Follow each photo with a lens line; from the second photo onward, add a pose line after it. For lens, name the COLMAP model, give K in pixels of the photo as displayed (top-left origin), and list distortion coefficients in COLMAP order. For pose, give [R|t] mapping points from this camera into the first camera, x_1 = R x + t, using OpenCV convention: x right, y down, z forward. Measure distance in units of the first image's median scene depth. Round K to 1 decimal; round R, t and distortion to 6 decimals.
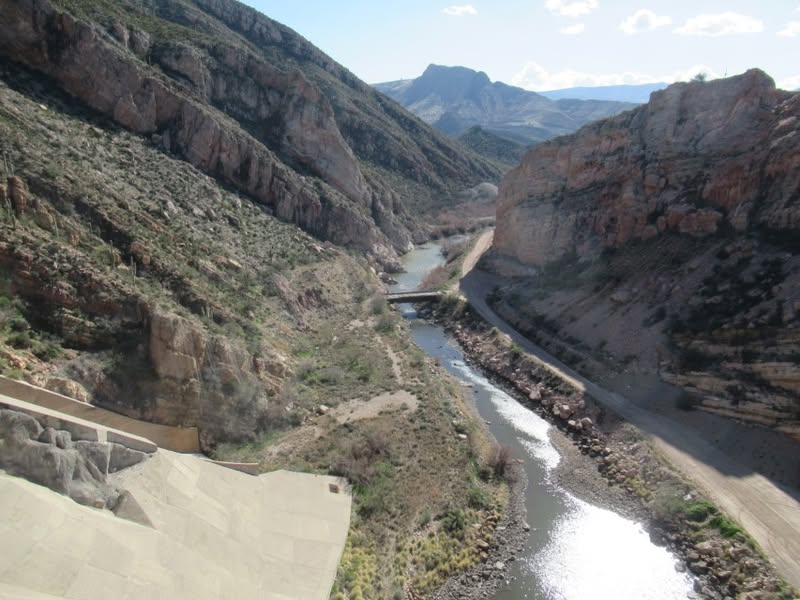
lens RADIAL K [[590.5, 0, 405.3], [0, 590.5, 304.1], [0, 0, 1]] dist [-0.015643, -0.002719]
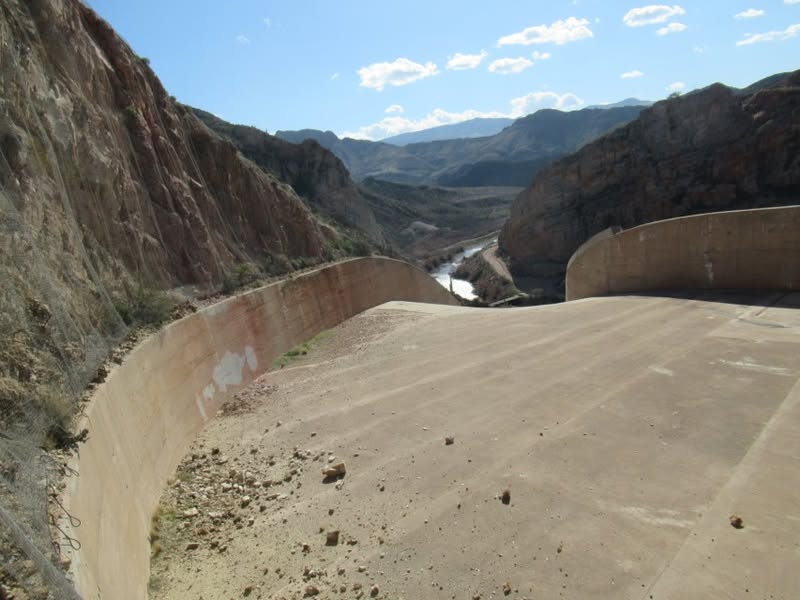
lens RADIAL K [[590.5, 0, 404.1], [0, 590.5, 307.4], [0, 0, 1]] dist [-0.015643, -0.002719]
pose [[0.953488, -0.209520, 0.216707, -0.380055], [0.227249, 0.971979, -0.060125, 0.021121], [-0.198038, 0.106575, 0.974383, -0.106898]]
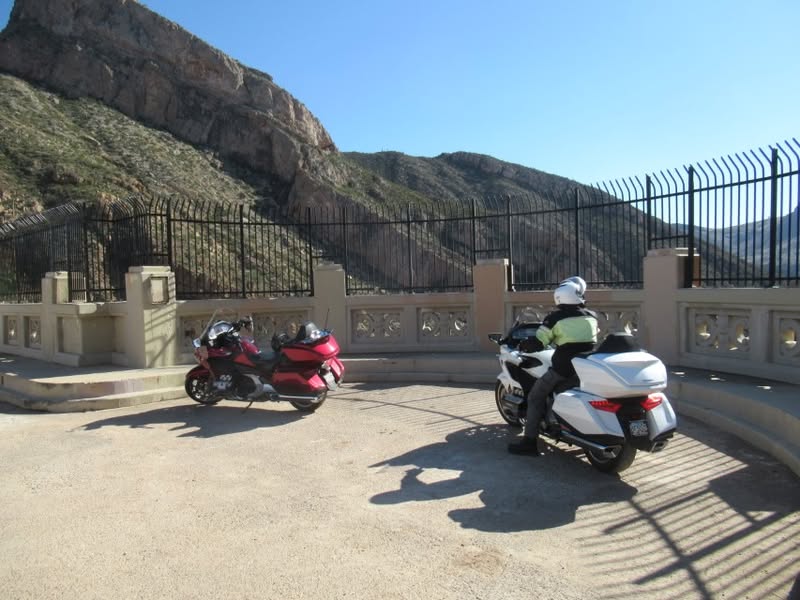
lens RADIAL K [[590.5, 0, 403.1], [0, 590.5, 305.4], [0, 0, 1]] dist [-0.015643, -0.002719]
pose [[0.833625, -0.040011, -0.550879, 0.233637], [-0.097056, 0.971242, -0.217413, 0.025935], [0.543736, 0.234707, 0.805769, -0.062454]]
